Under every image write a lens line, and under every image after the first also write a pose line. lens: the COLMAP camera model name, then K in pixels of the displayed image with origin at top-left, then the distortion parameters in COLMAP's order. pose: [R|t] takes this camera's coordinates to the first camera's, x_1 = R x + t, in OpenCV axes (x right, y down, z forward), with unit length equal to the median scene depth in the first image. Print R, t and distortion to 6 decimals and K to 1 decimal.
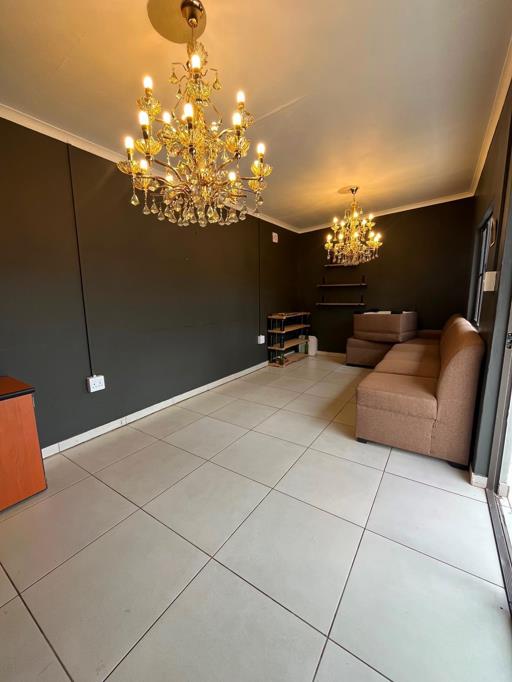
lens RADIAL K [[279.3, 0, 251.5], [0, 279.3, 344.3], [0, 0, 1]] dist [0.000913, -0.000264]
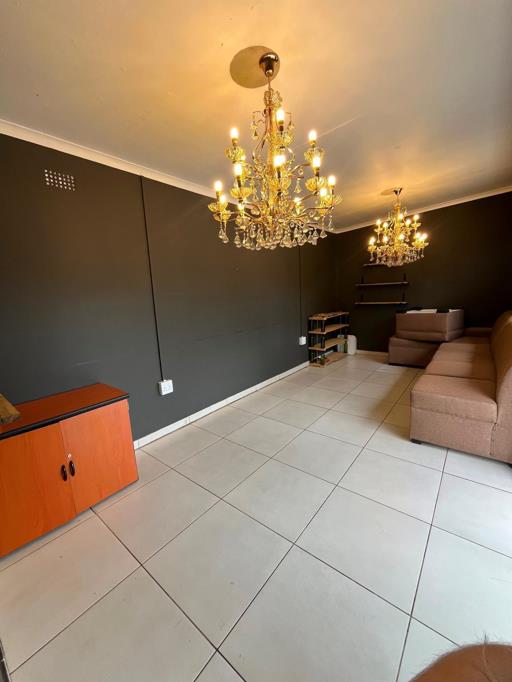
lens RADIAL K [[279.3, 0, 250.1], [0, 279.3, 343.7], [0, 0, 1]] dist [0.000913, -0.000264]
pose [[0.995358, -0.018064, -0.094527, -0.109052], [0.019376, 0.999728, 0.012982, -0.041528], [0.094267, -0.014753, 0.995438, -0.080099]]
